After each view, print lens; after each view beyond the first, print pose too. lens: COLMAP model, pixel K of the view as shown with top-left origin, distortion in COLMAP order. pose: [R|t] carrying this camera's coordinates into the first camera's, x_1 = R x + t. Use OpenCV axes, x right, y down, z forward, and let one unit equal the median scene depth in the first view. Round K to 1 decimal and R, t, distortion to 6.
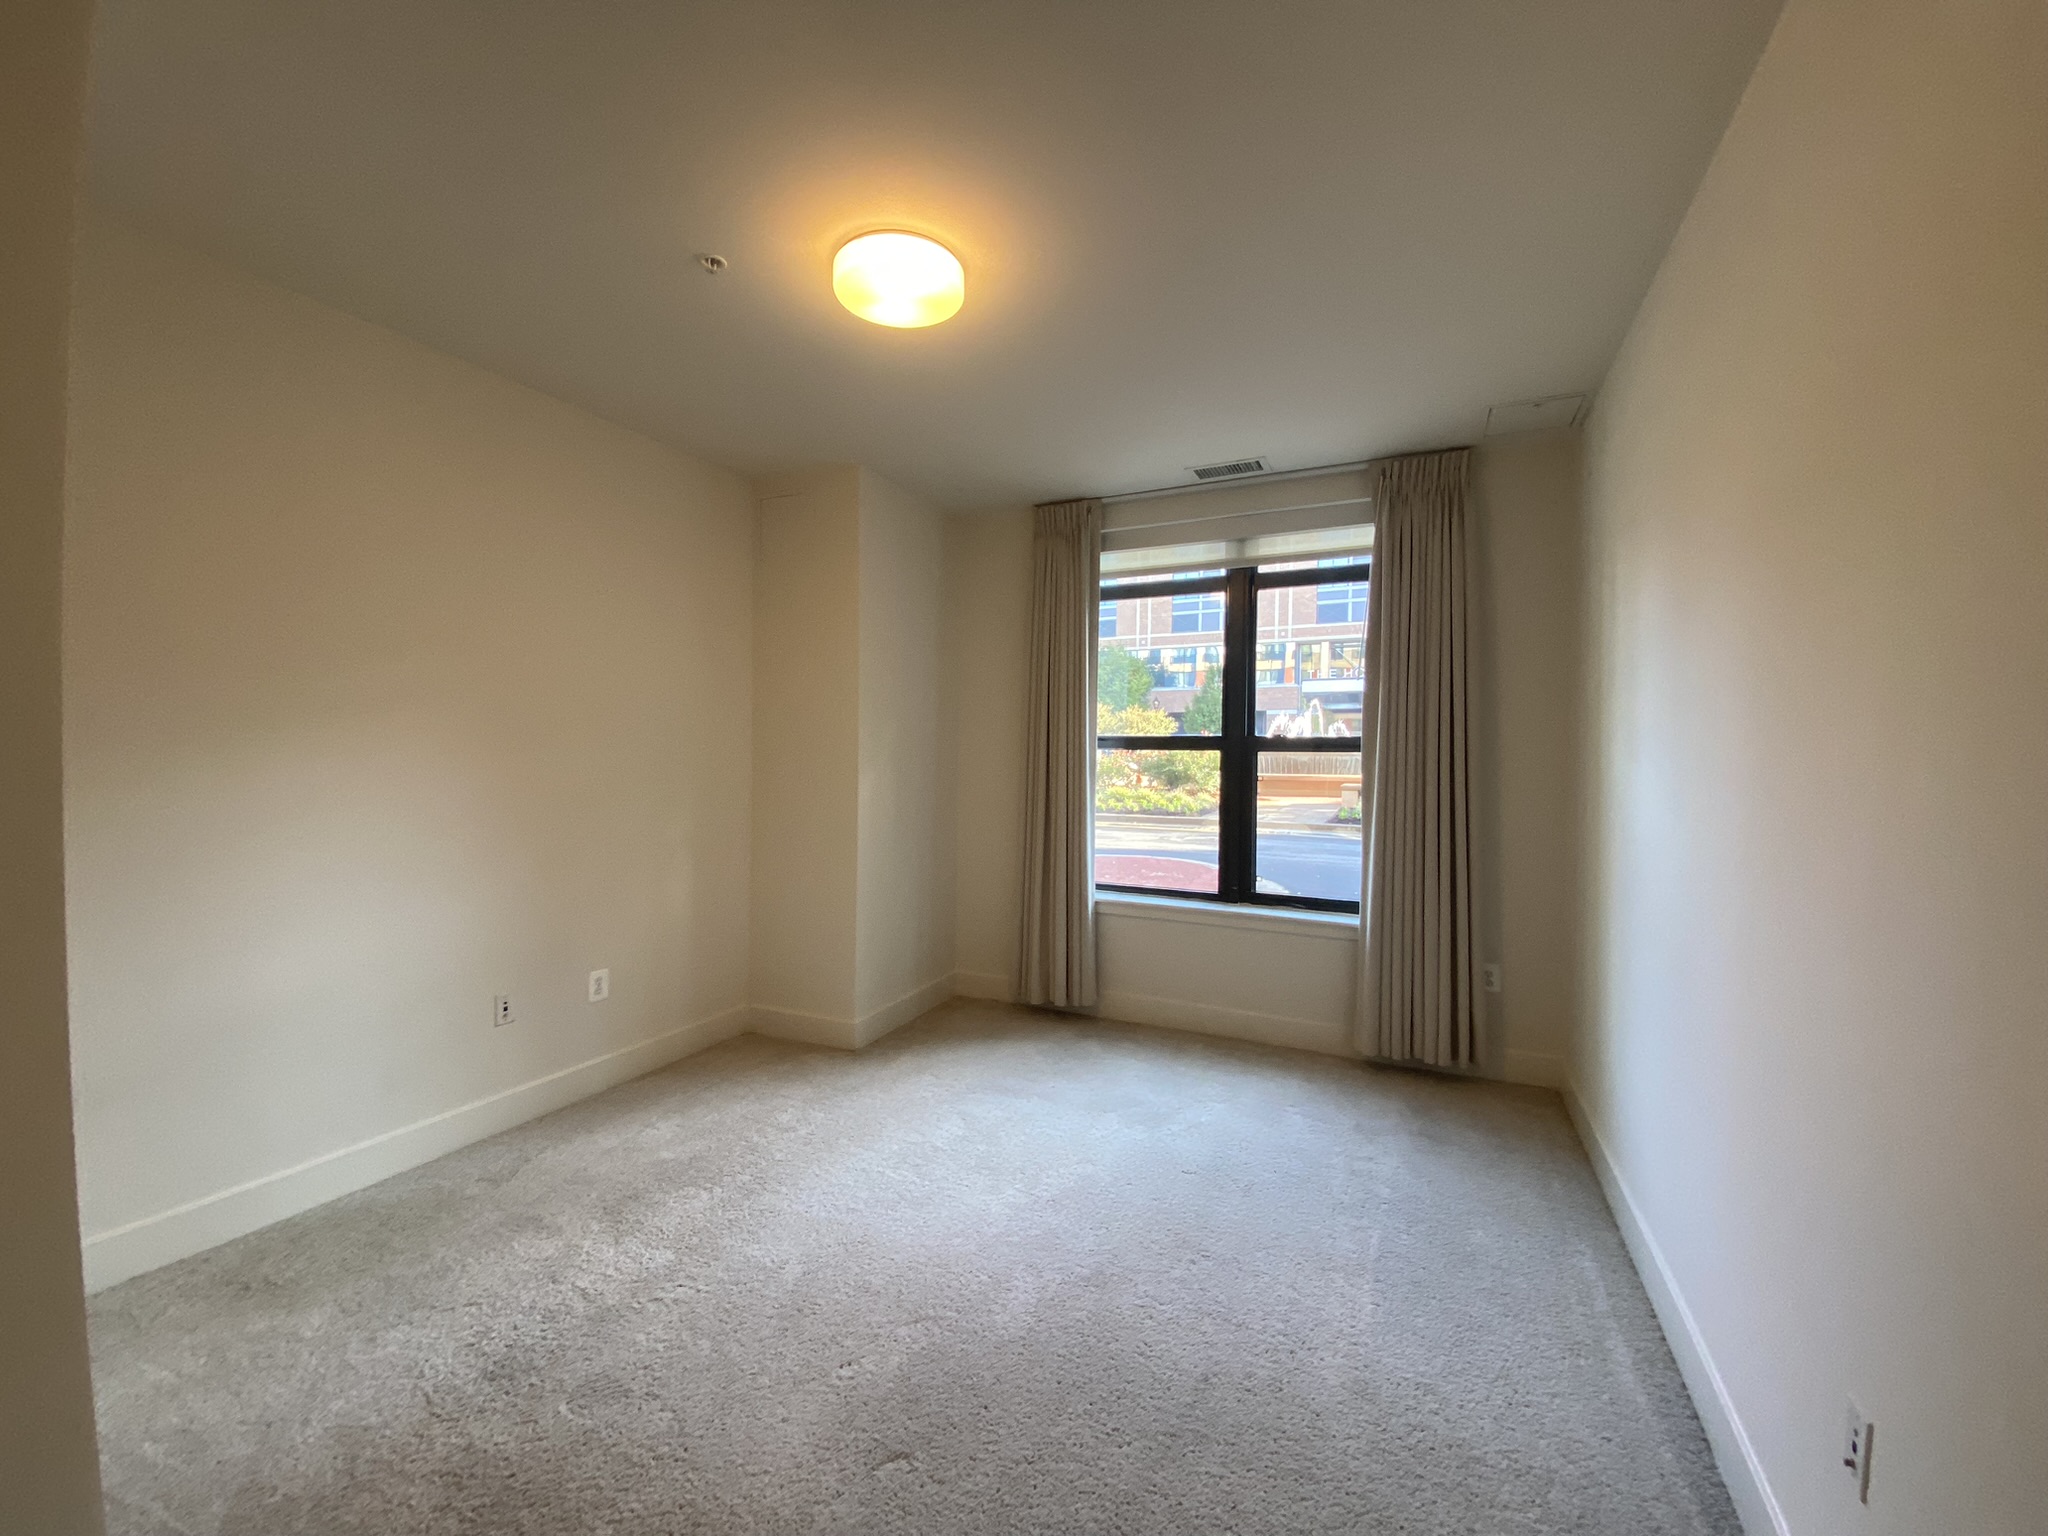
lens RADIAL K [[789.6, 0, 1024.0], [0, 789.6, 768.0], [0, 0, 1]] dist [0.014837, -0.000065]
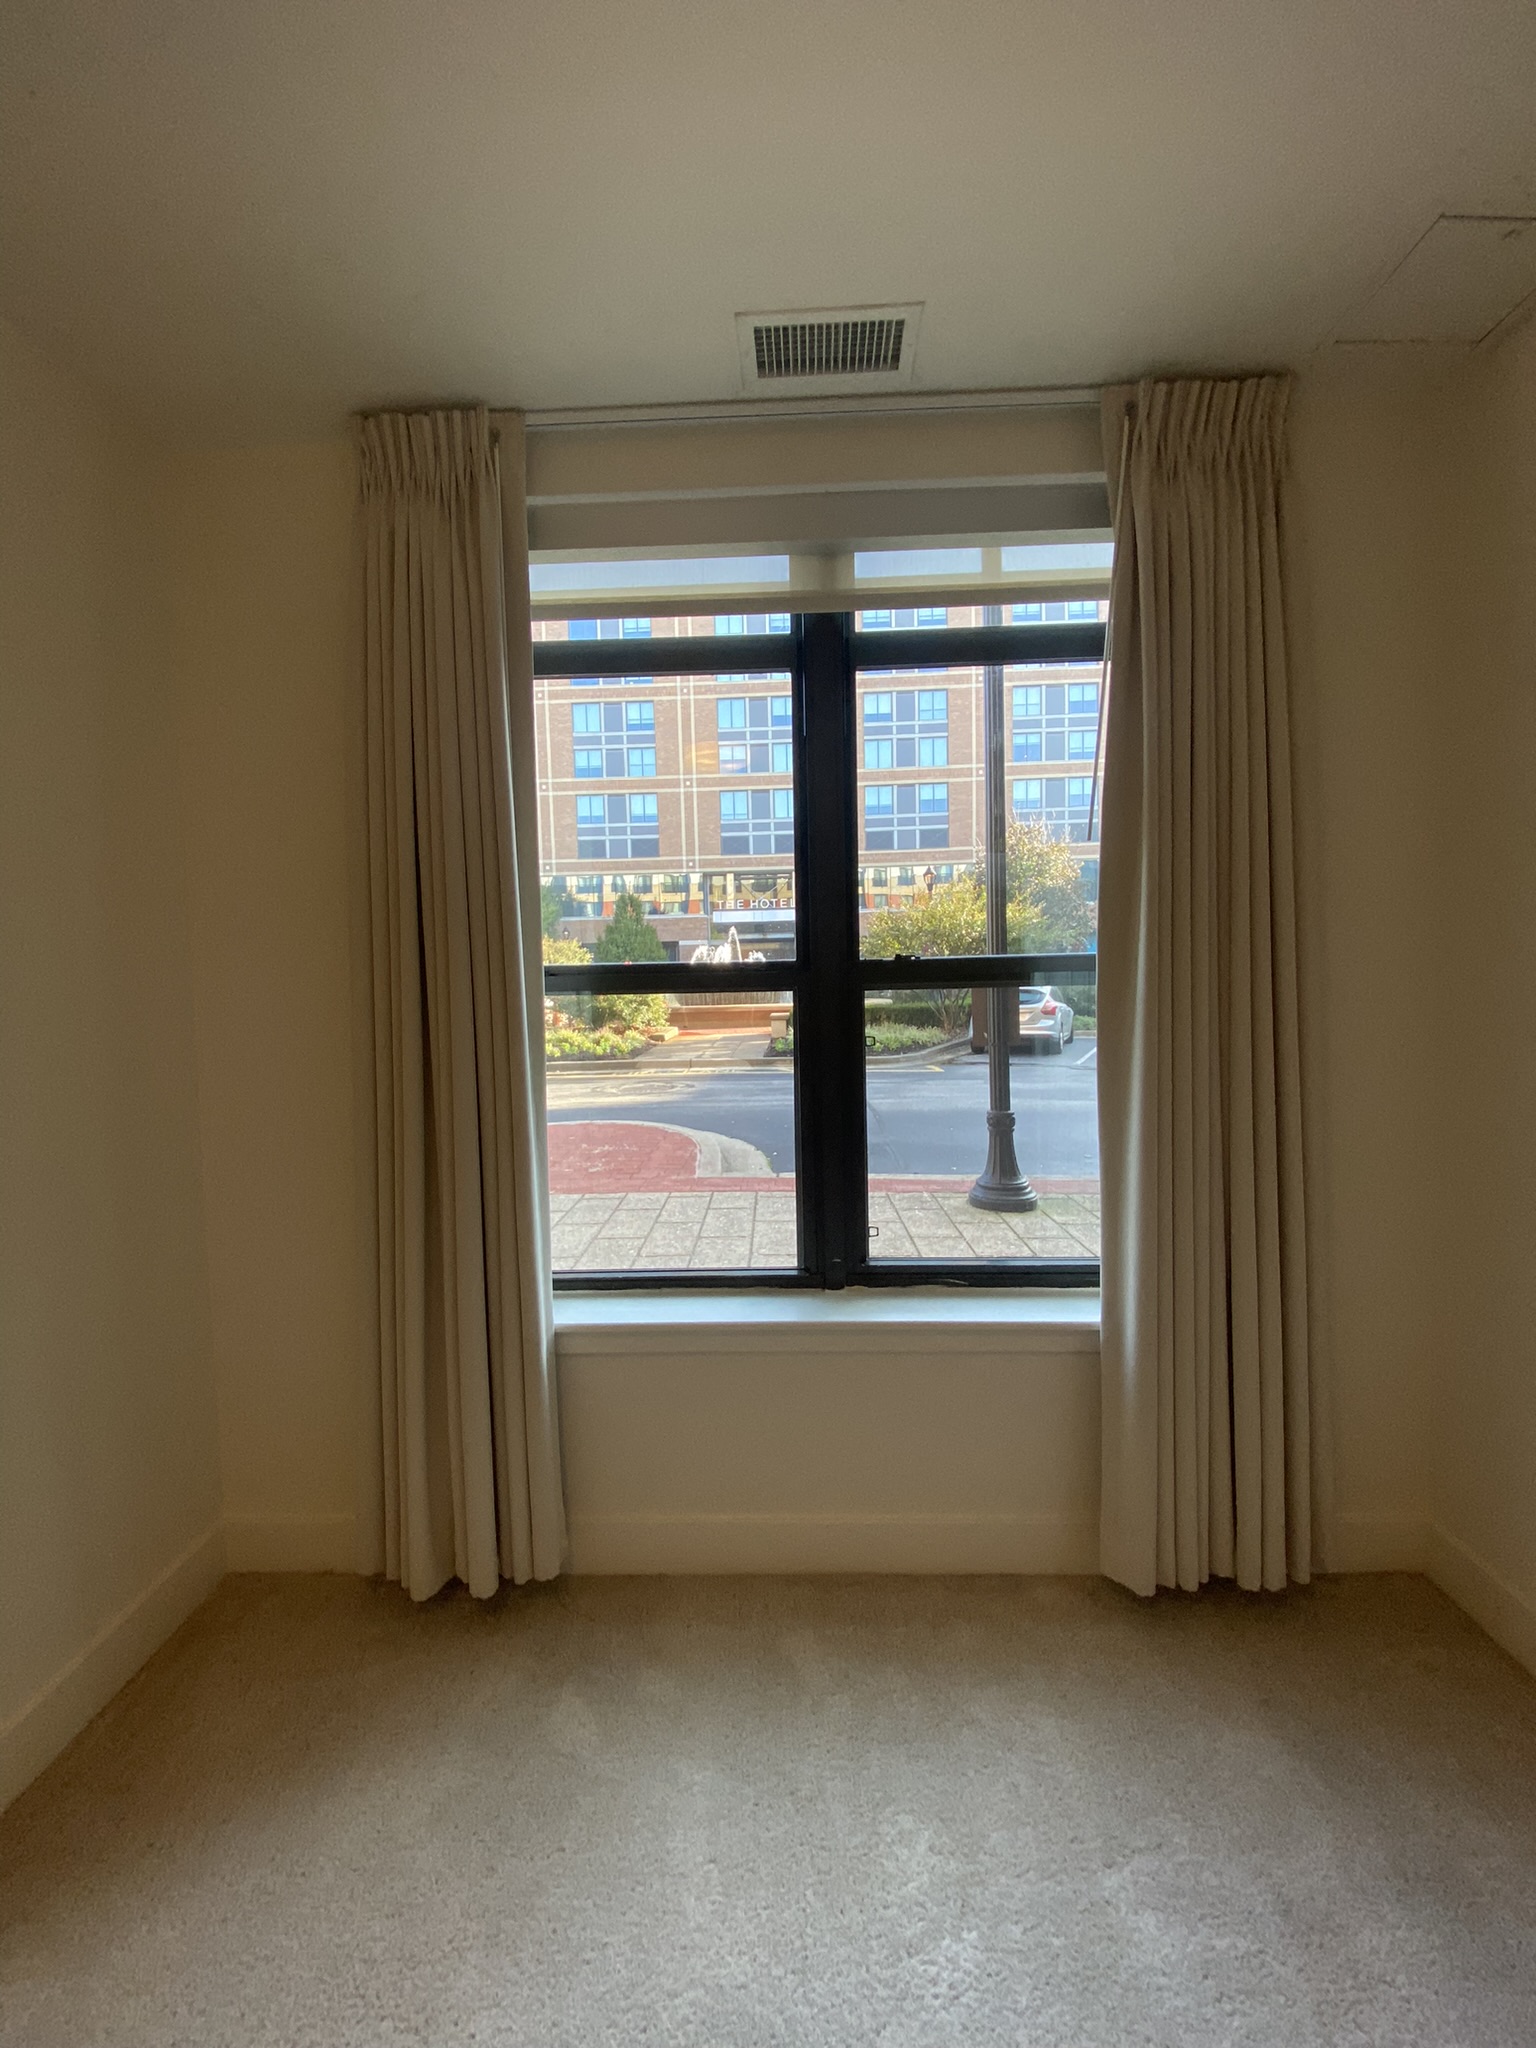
lens RADIAL K [[789.6, 0, 768.0], [0, 789.6, 1024.0], [0, 0, 1]] dist [0.014837, -0.000065]
pose [[0.913183, -0.049245, 0.404563, 0.007127], [0.037056, 0.998594, 0.037909, -0.005304], [-0.405861, -0.019626, 0.913724, 0.144010]]
